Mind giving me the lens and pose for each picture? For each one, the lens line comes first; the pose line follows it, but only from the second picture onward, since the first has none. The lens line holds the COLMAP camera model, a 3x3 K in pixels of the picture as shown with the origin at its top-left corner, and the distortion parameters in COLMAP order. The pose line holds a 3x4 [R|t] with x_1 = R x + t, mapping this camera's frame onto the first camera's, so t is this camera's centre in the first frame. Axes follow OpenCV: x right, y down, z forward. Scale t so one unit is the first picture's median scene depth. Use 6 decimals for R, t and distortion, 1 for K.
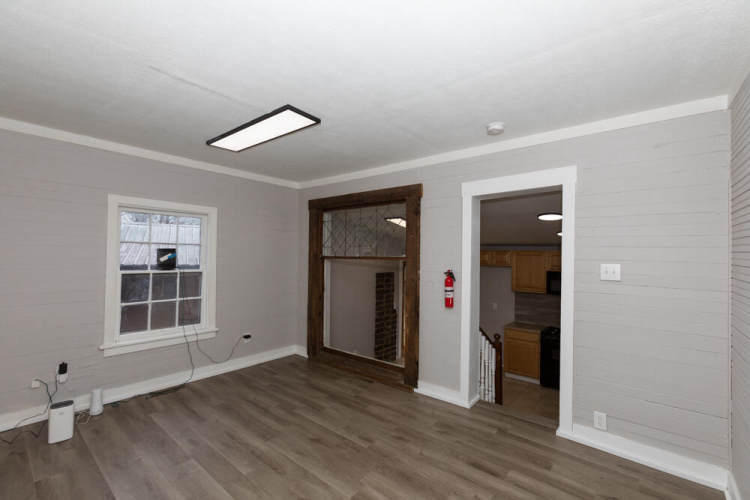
lens RADIAL K [[331.1, 0, 375.1], [0, 331.1, 252.0], [0, 0, 1]] dist [-0.000611, 0.000790]
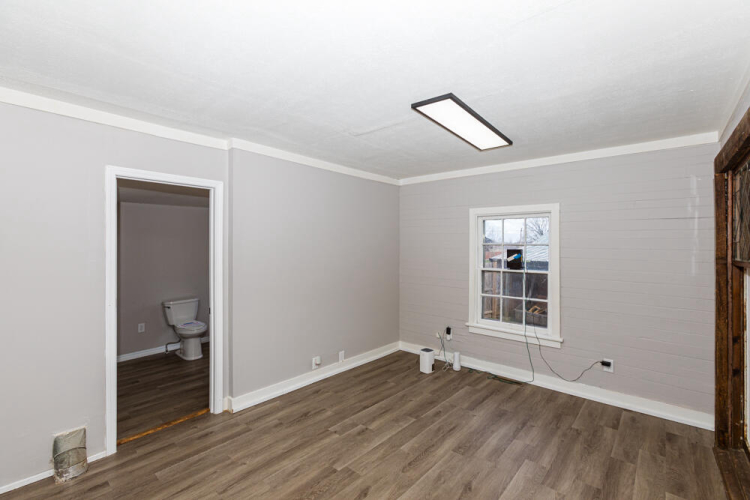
lens RADIAL K [[331.1, 0, 375.1], [0, 331.1, 252.0], [0, 0, 1]] dist [-0.000611, 0.000790]
pose [[-0.020894, -0.003891, -0.999774, 0.486536], [0.000393, 0.999992, -0.003900, 0.002409], [0.999782, -0.000475, -0.020892, 0.614378]]
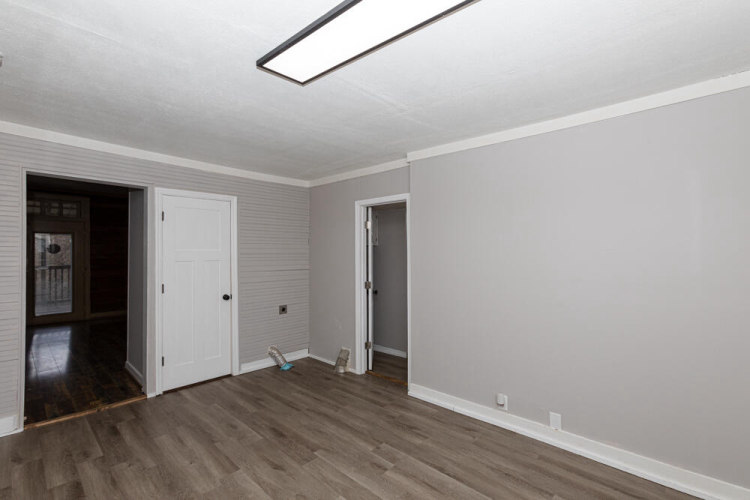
lens RADIAL K [[341.6, 0, 375.8], [0, 341.6, 253.2], [0, 0, 1]] dist [-0.001966, 0.000516]
pose [[-0.998848, -0.014065, 0.045877, -0.342957], [-0.014254, 0.999891, -0.003810, 0.004267], [-0.045819, -0.004459, -0.998940, 1.267088]]
